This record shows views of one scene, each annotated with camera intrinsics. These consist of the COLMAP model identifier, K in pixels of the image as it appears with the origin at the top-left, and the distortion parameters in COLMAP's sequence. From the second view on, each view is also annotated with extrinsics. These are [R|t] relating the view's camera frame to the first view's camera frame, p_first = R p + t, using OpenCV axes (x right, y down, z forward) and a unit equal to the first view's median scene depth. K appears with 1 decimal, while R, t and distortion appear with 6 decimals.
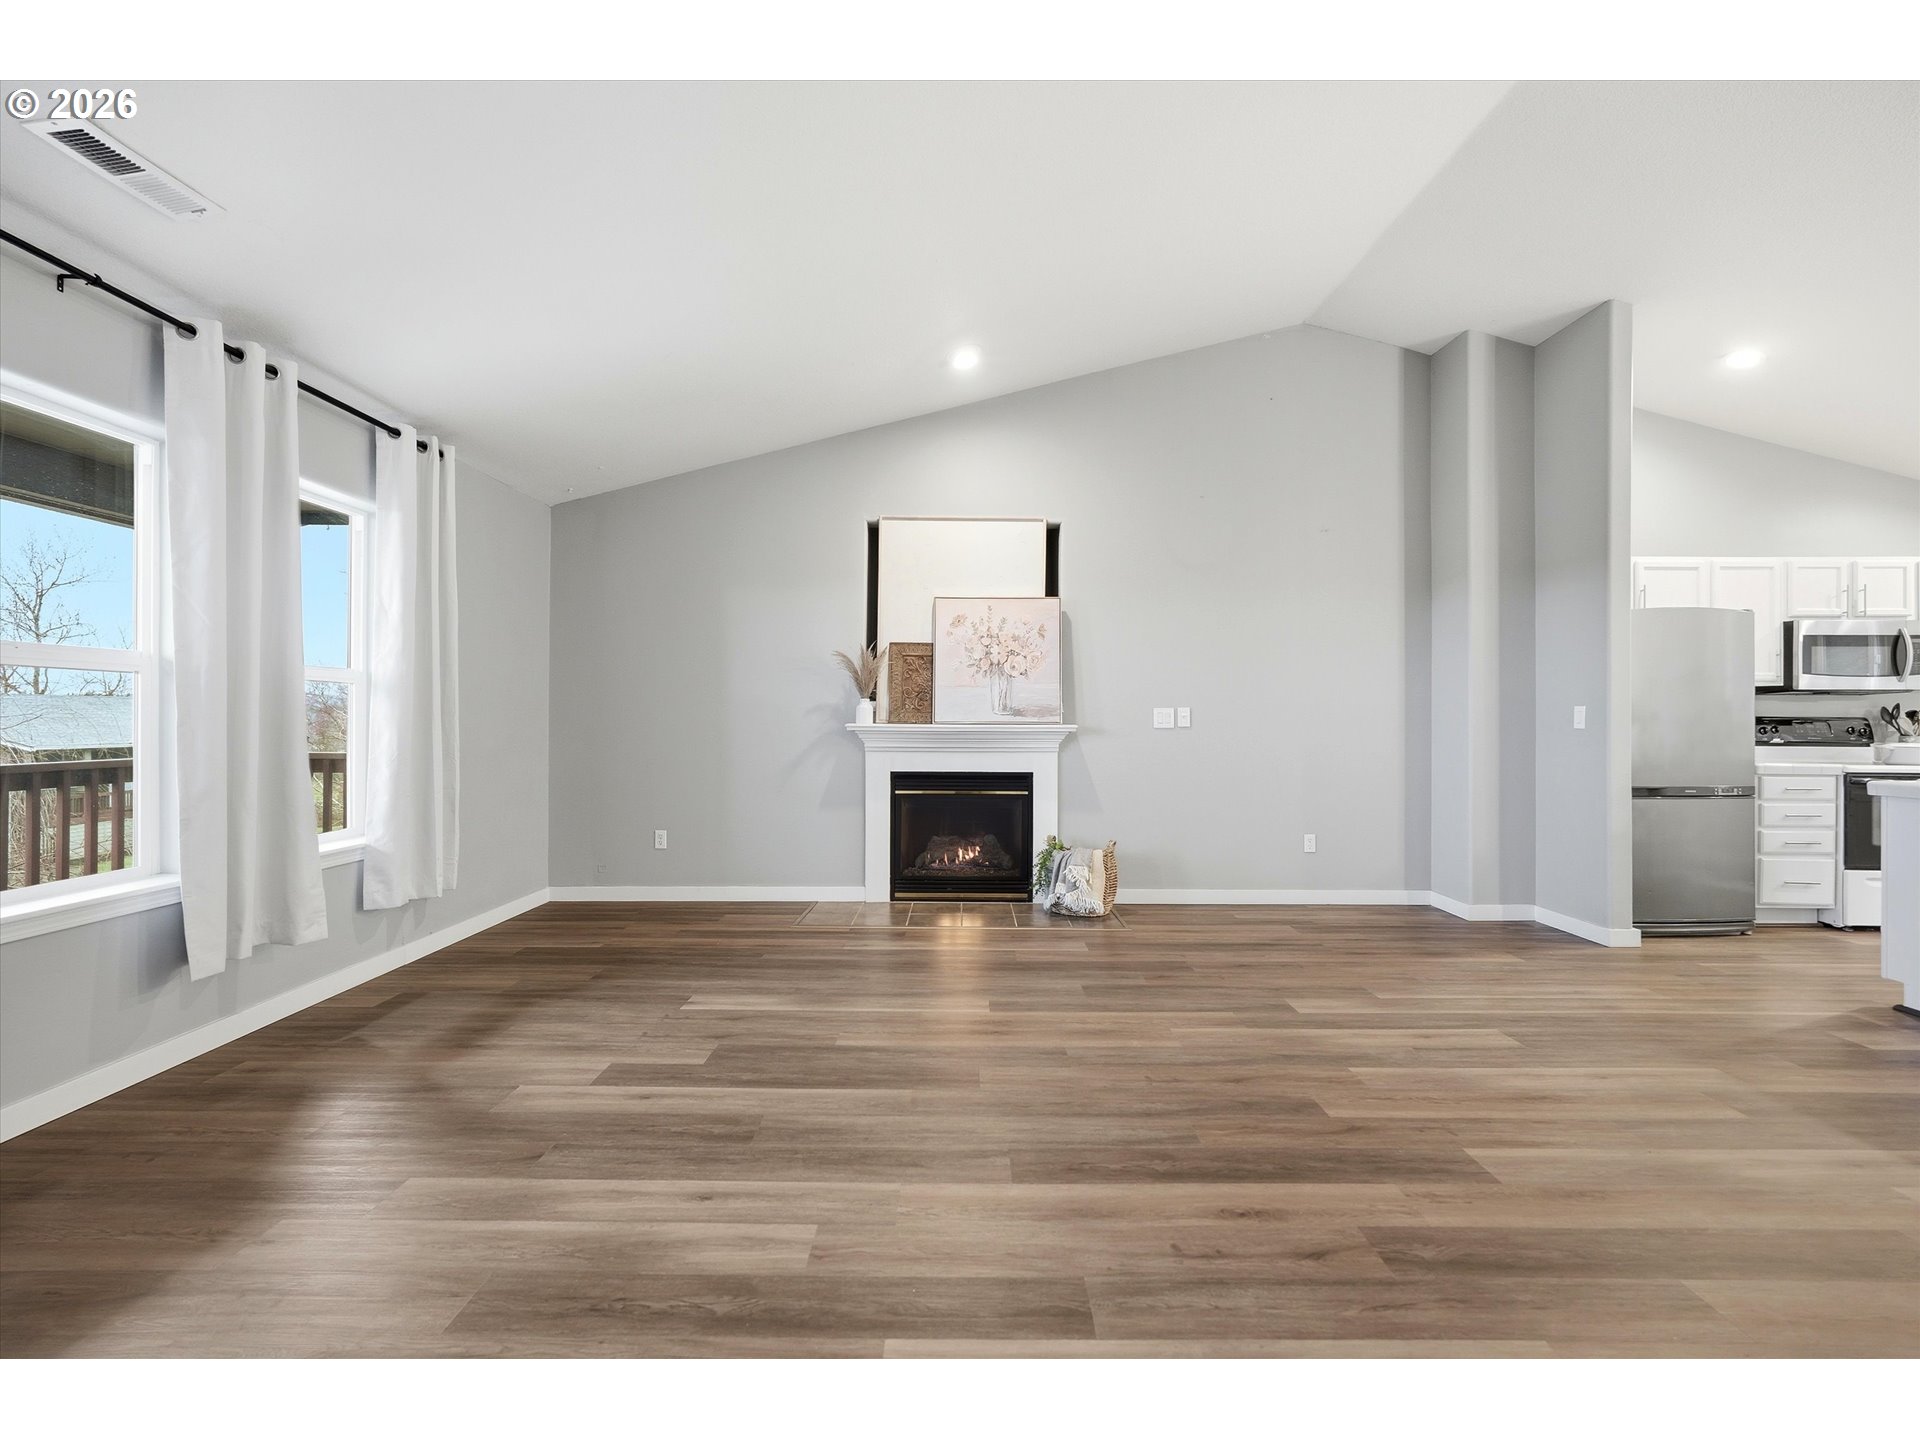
lens RADIAL K [[849.6, 0, 950.4], [0, 849.6, 724.8], [0, 0, 1]] dist [-0.010235, 0.004731]
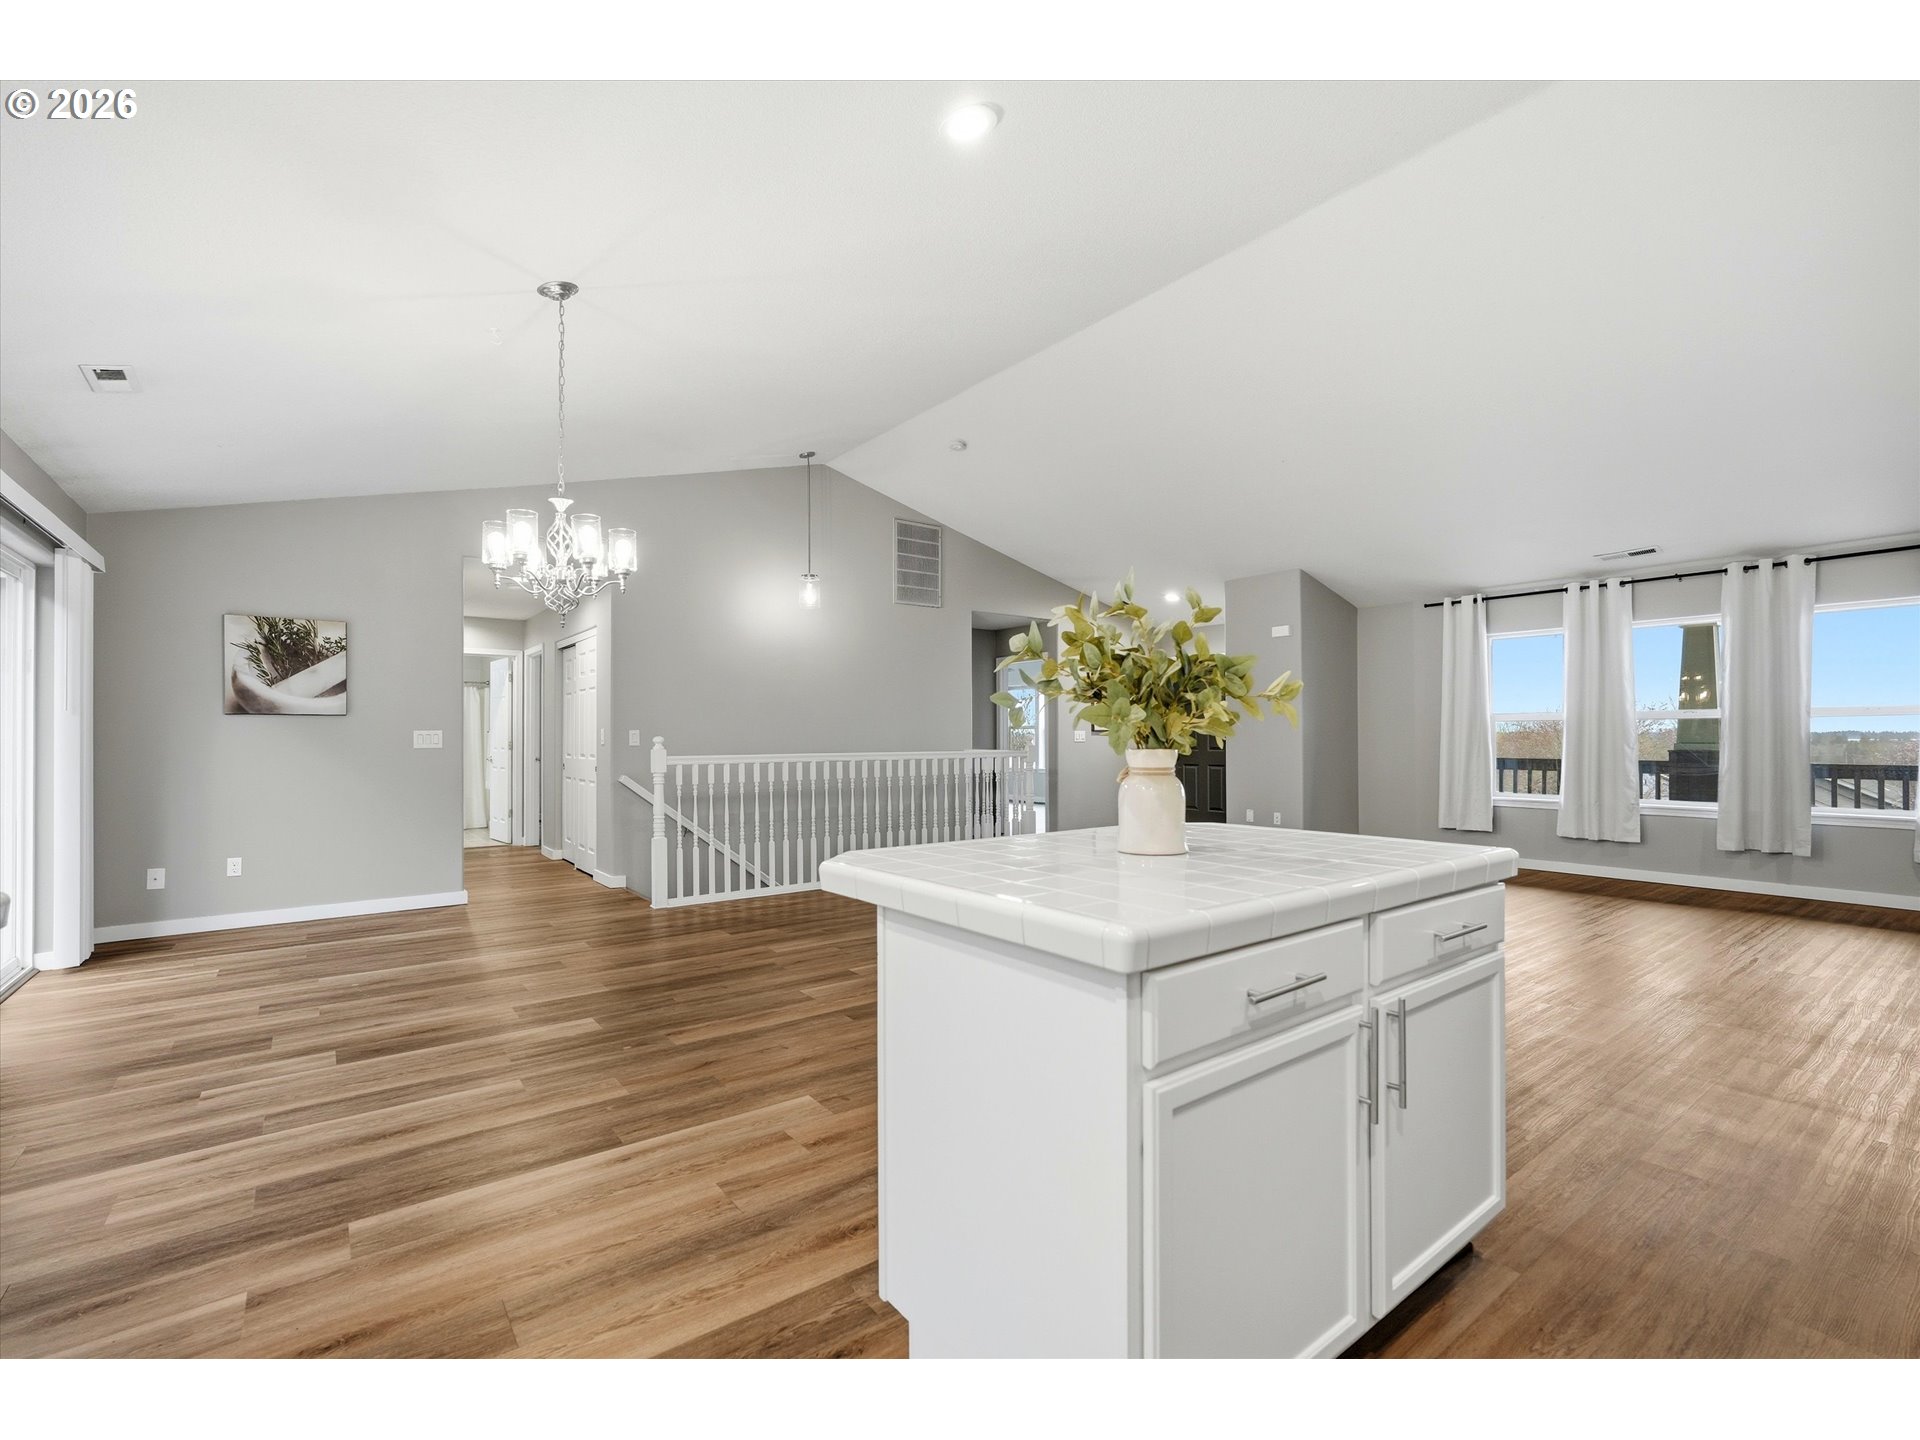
lens RADIAL K [[849.6, 0, 966.2], [0, 849.6, 724.2], [0, 0, 1]] dist [-0.010235, 0.004731]
pose [[-0.785308, -0.012065, -0.618988, 1.123520], [-0.004818, 0.999899, -0.013377, -0.001916], [0.619087, -0.007522, -0.785287, 0.795794]]
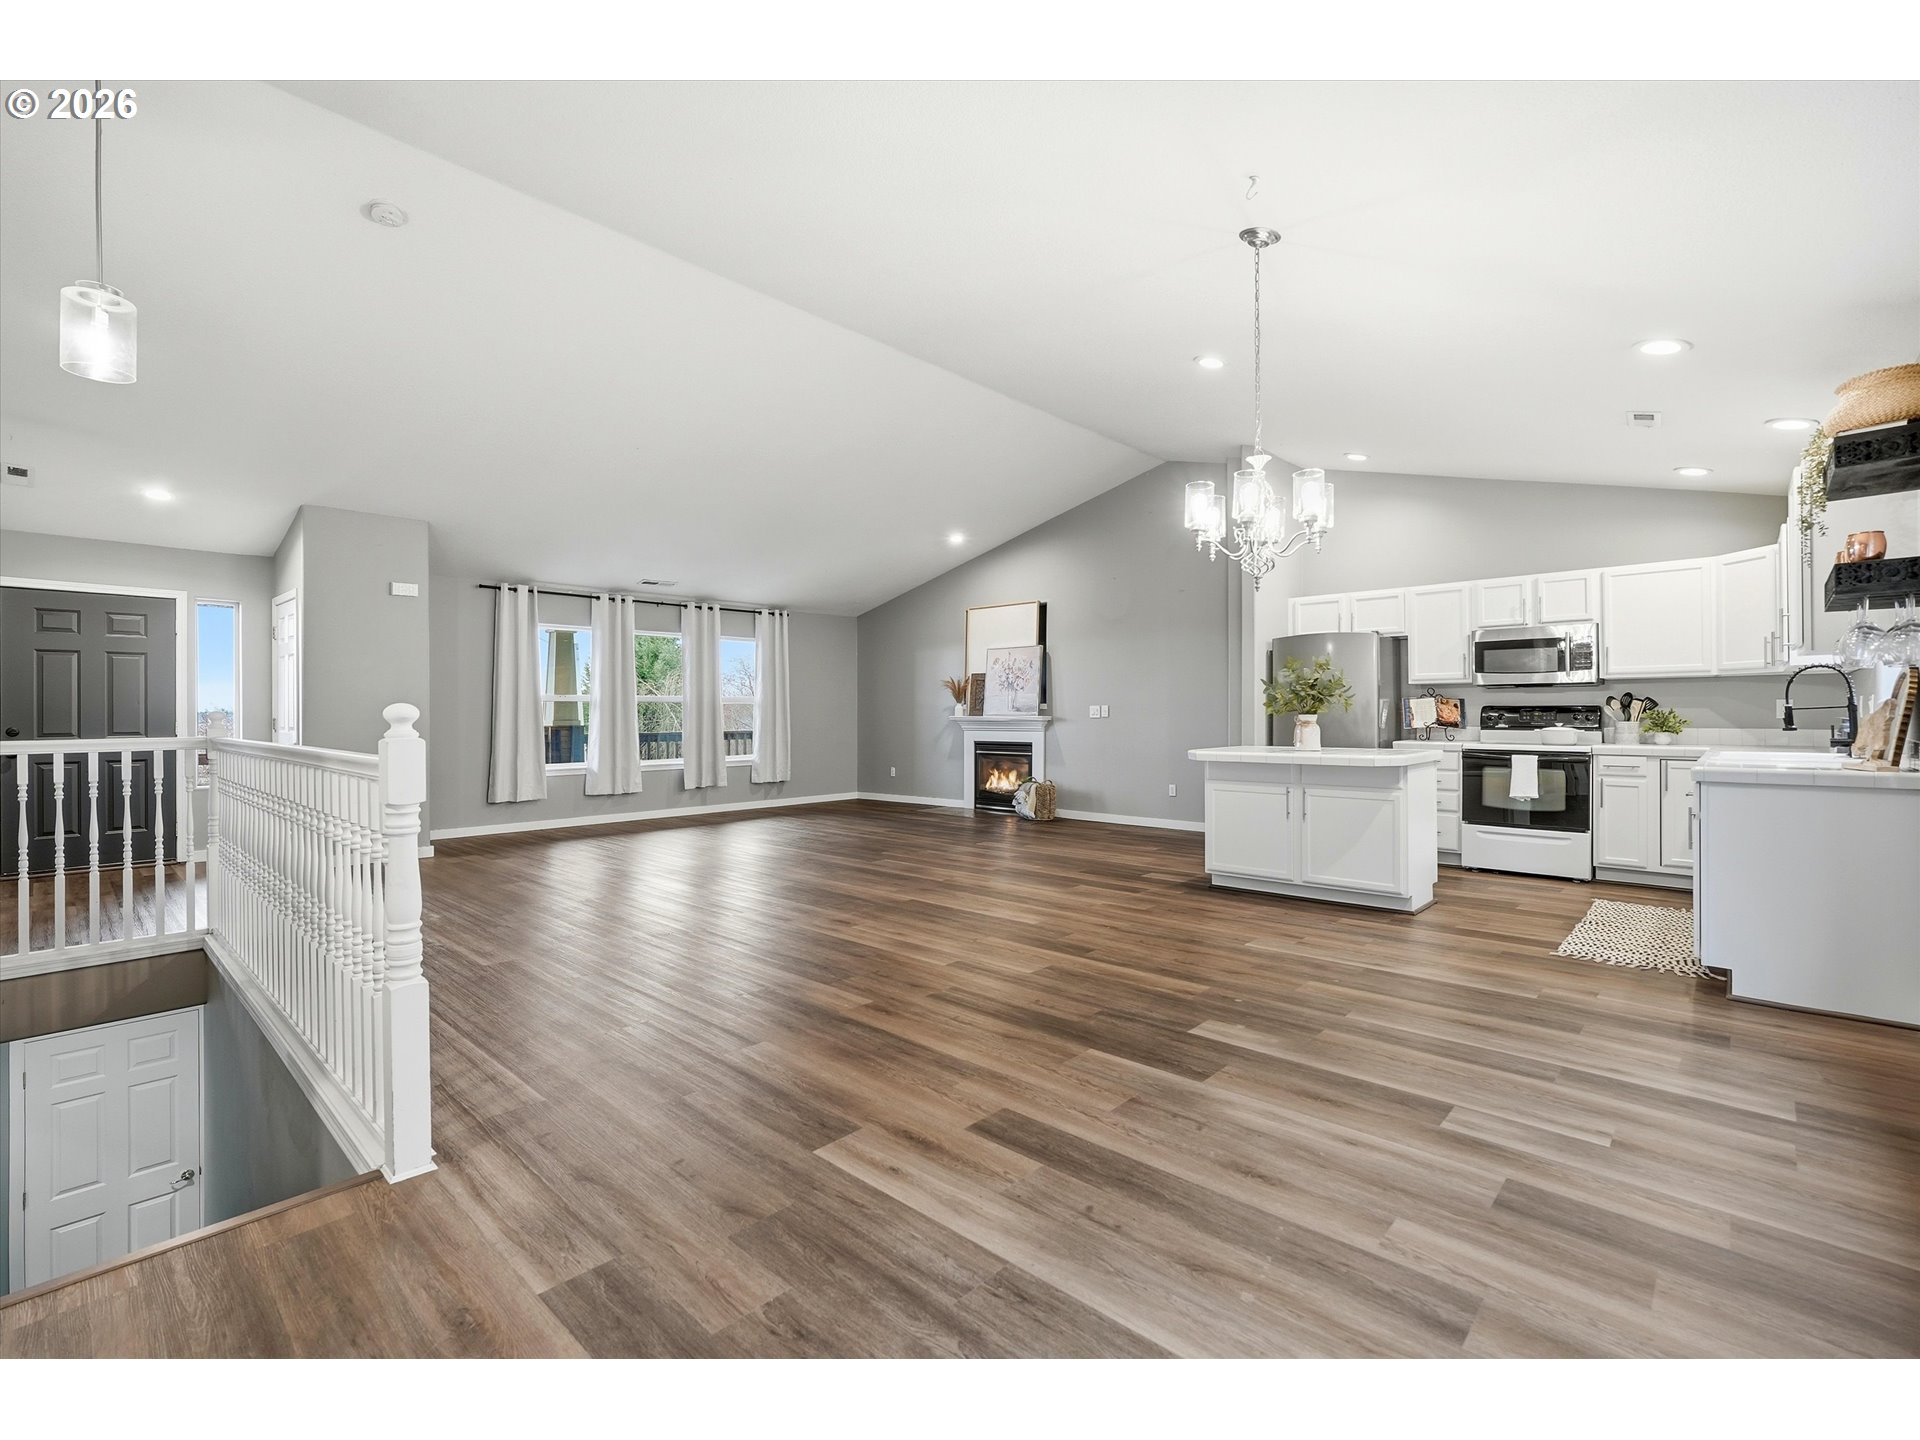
lens RADIAL K [[849.6, 0, 954.1], [0, 849.6, 722.3], [0, 0, 1]] dist [-0.010235, 0.004731]
pose [[0.732446, -0.001084, -0.680824, 1.216263], [0.003904, 0.999989, 0.002607, 0.008012], [0.680813, -0.004568, 0.732443, -0.435372]]
